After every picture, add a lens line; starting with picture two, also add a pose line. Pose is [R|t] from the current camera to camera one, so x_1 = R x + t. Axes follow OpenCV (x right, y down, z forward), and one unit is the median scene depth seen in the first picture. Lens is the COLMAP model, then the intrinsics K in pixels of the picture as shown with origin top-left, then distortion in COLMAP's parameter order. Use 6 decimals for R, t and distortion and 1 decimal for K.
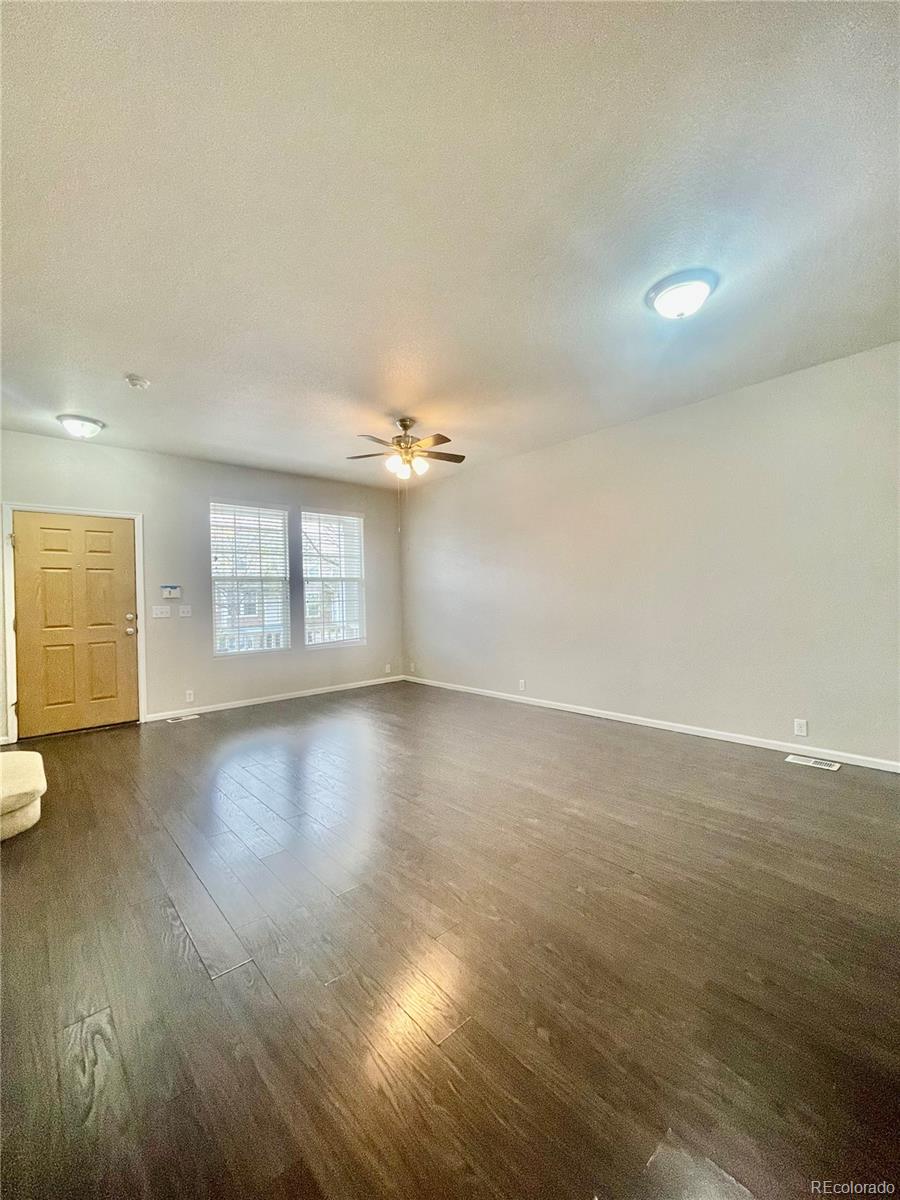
lens RADIAL K [[483.9, 0, 450.0], [0, 483.9, 600.0], [0, 0, 1]] dist [0.017070, -0.000076]
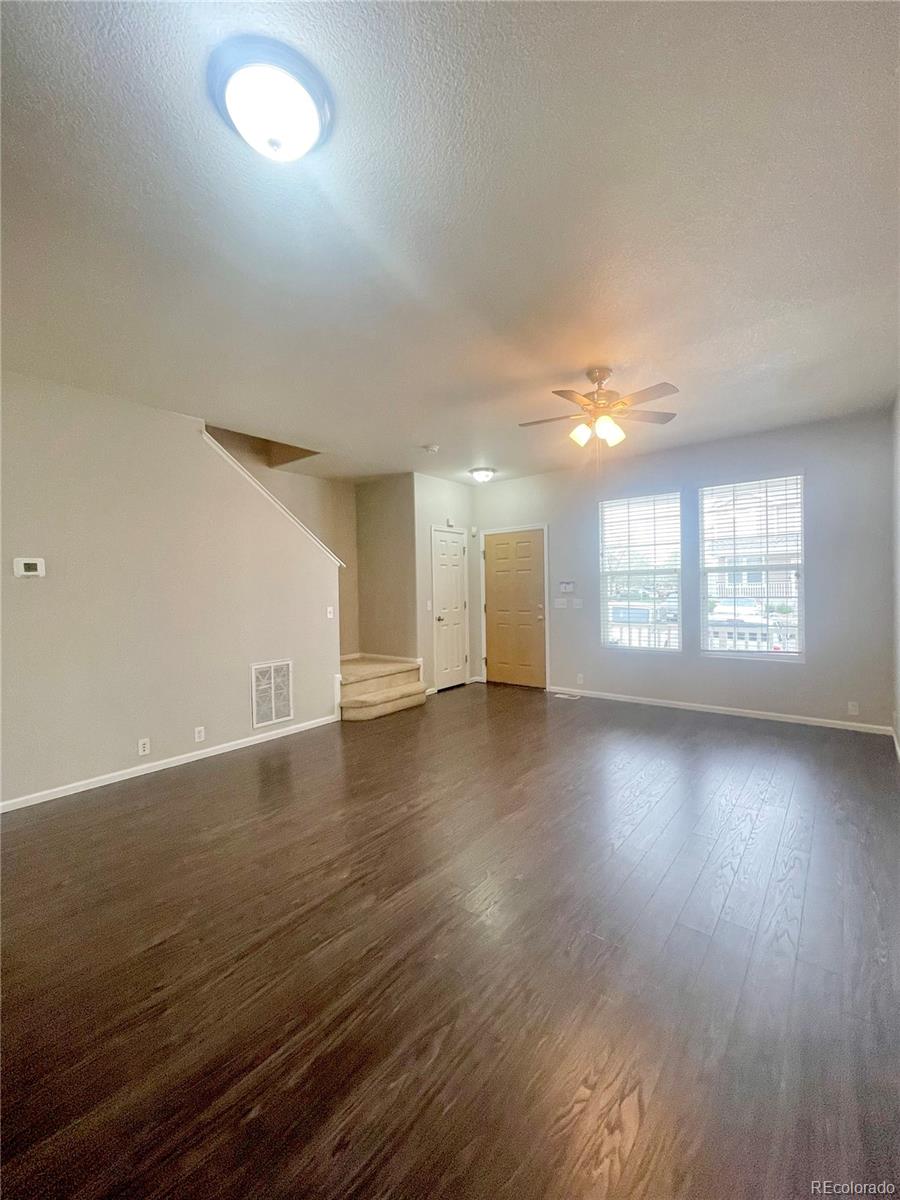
lens RADIAL K [[484.7, 0, 455.3], [0, 484.7, 595.7], [0, 0, 1]] dist [-0.009909, -0.000220]
pose [[0.173856, 0.030246, -0.984307, 0.549223], [0.006632, 0.999470, 0.031883, -0.035702], [0.984749, -0.012071, 0.173563, 0.558761]]
